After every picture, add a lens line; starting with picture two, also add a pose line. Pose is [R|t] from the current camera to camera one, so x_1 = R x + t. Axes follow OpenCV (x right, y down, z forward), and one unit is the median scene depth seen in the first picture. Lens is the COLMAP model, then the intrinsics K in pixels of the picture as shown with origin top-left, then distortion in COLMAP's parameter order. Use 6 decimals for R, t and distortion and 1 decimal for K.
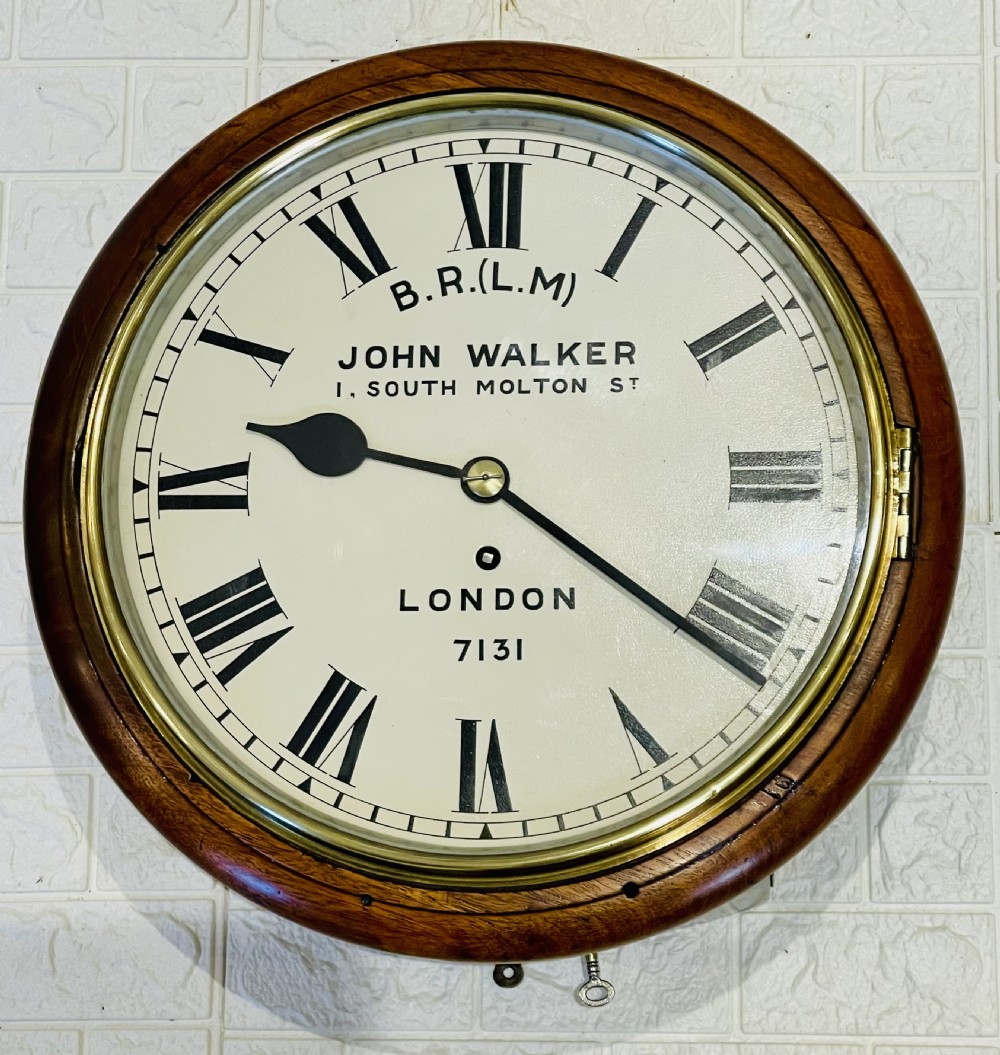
lens RADIAL K [[3101.7, 0, 471.9], [0, 3101.7, 514.5], [0, 0, 1]] dist [0.152188, 0.000000]
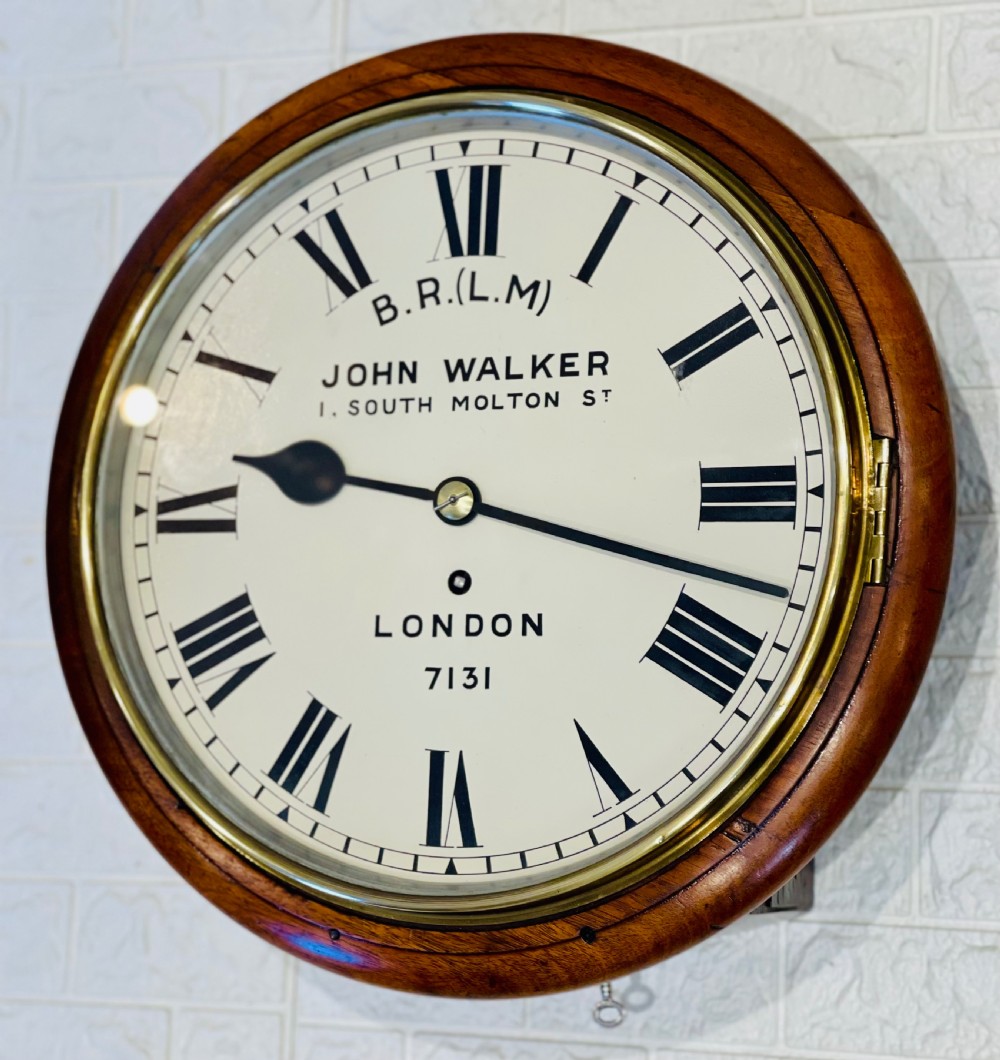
lens RADIAL K [[2496.8, 0, 472.8], [0, 2496.8, 537.0], [0, 0, 1]] dist [0.173253, 0.000000]
pose [[0.959919, -0.015164, -0.279866, 0.224818], [0.041742, 0.995134, 0.089255, -0.068693], [0.277150, -0.097360, 0.955881, 0.249113]]
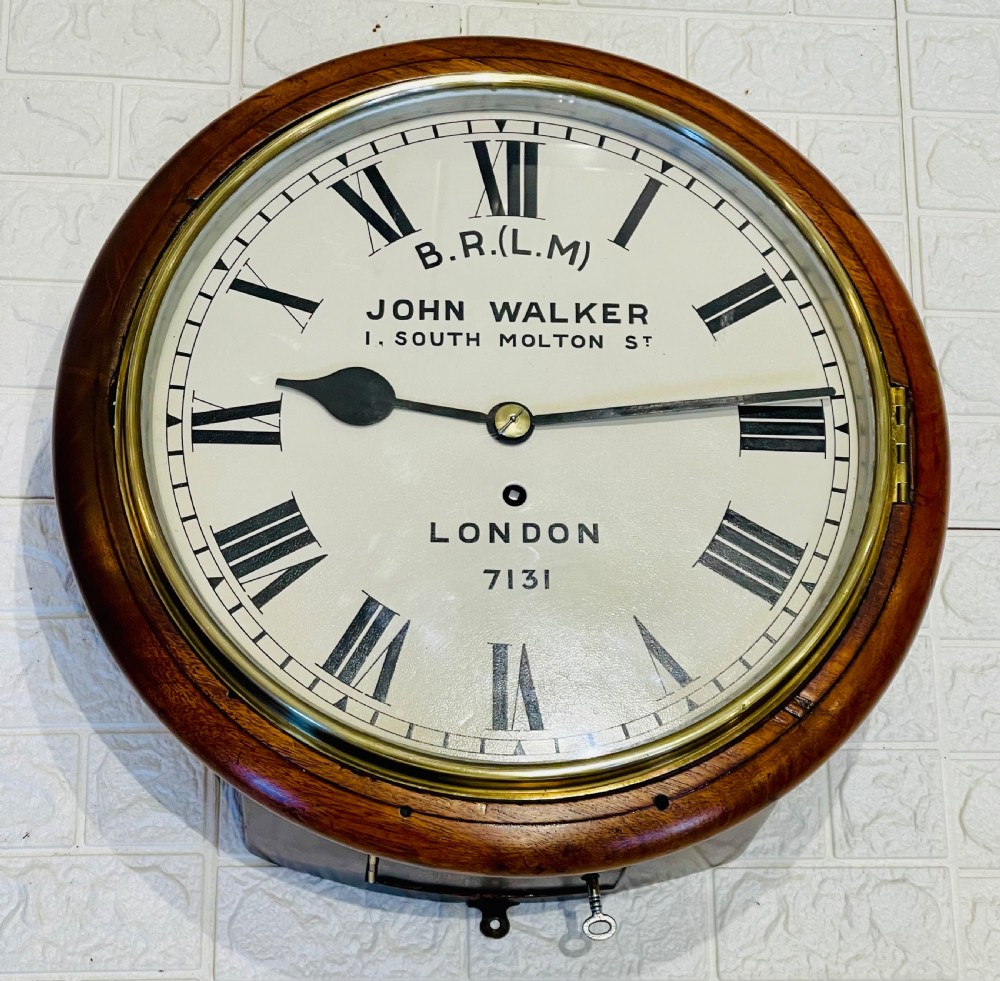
lens RADIAL K [[2719.2, 0, 545.5], [0, 2719.2, 533.1], [0, 0, 1]] dist [0.157875, 0.000000]
pose [[0.983117, 0.033439, 0.179898, -0.146661], [-0.009914, 0.991450, -0.130111, 0.143482], [-0.182710, 0.126130, 0.975043, 0.103020]]
